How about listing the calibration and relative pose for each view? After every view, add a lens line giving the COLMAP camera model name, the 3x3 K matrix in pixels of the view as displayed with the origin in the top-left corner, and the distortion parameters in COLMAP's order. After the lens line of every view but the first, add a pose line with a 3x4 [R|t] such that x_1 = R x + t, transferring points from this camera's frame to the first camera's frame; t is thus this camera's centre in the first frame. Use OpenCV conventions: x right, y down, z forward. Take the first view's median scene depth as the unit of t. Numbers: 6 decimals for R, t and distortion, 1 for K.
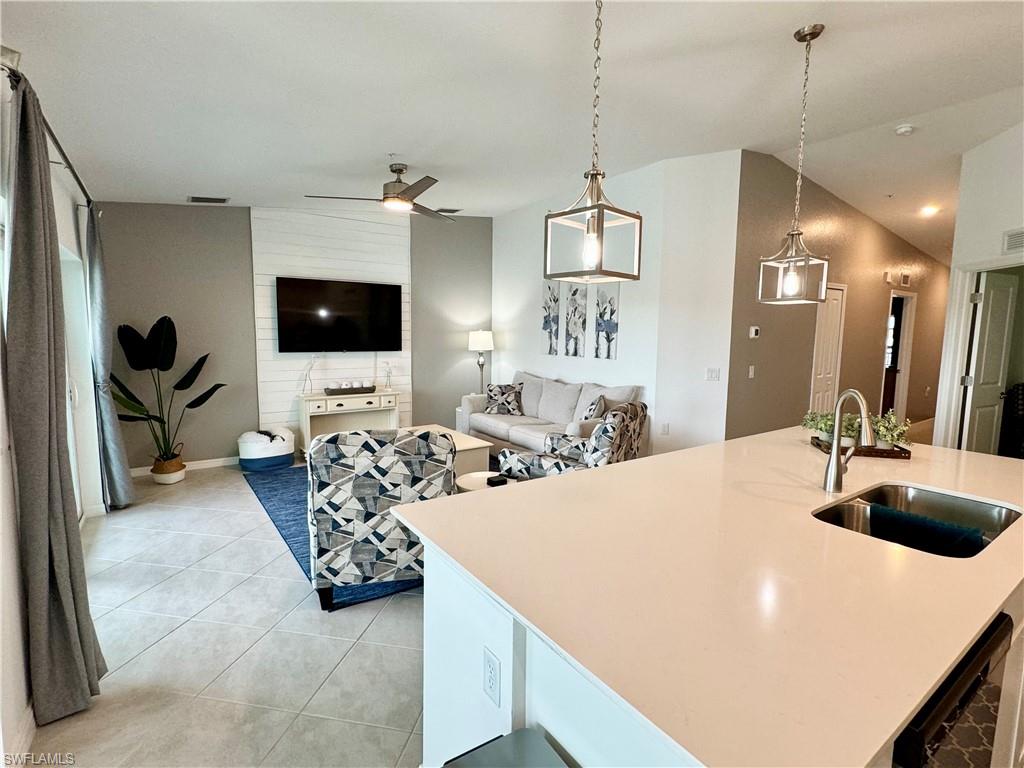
lens RADIAL K [[492.4, 0, 512.4], [0, 492.4, 384.8], [0, 0, 1]] dist [0.001405, 0.000563]
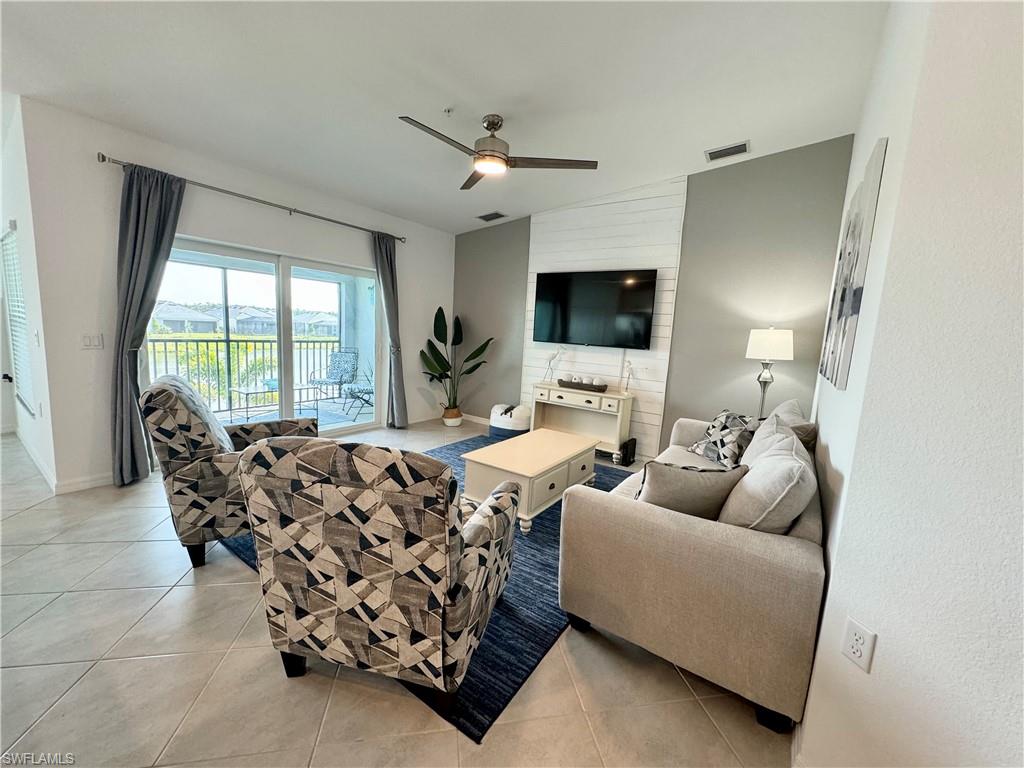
lens RADIAL K [[408.4, 0, 513.3], [0, 408.4, 384.1], [0, 0, 1]] dist [-0.002238, 0.000065]
pose [[0.343495, 0.136114, -0.929239, 0.410494], [-0.150728, 0.984605, 0.088507, -0.046898], [0.926980, 0.109661, 0.358723, 0.669999]]
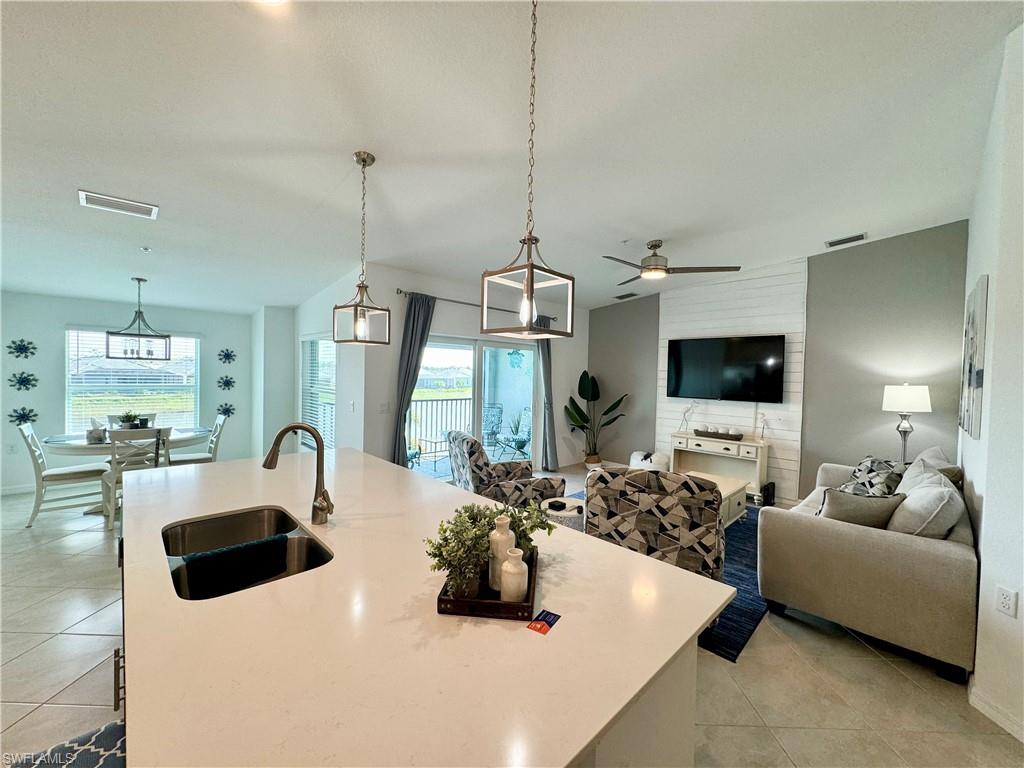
lens RADIAL K [[408.4, 0, 512.1], [0, 408.4, 383.7], [0, 0, 1]] dist [-0.002238, 0.000065]
pose [[0.156877, 0.018138, -0.987452, 0.563605], [-0.124302, 0.992243, -0.001522, -0.049333], [0.979765, 0.122981, 0.157915, 0.443879]]
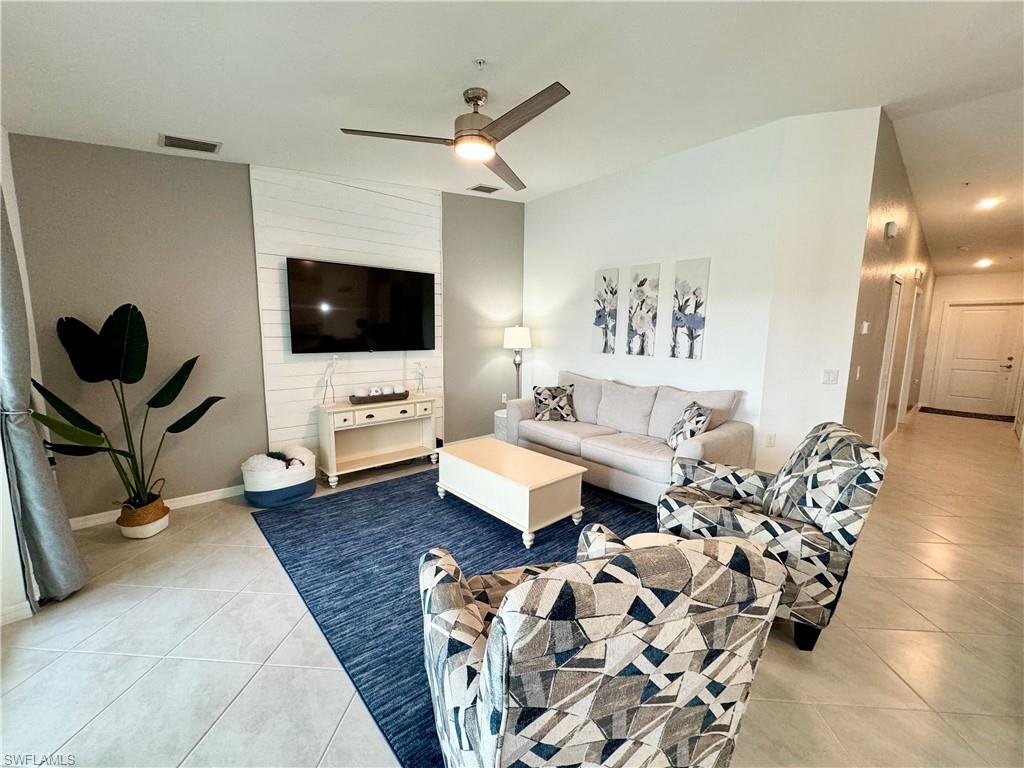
lens RADIAL K [[408.4, 0, 514.4], [0, 408.4, 385.4], [0, 0, 1]] dist [-0.002238, 0.000065]
pose [[0.993988, -0.014724, 0.108493, -0.198827], [0.011432, 0.999457, 0.030904, -0.031522], [-0.108889, -0.029478, 0.993617, 0.319484]]
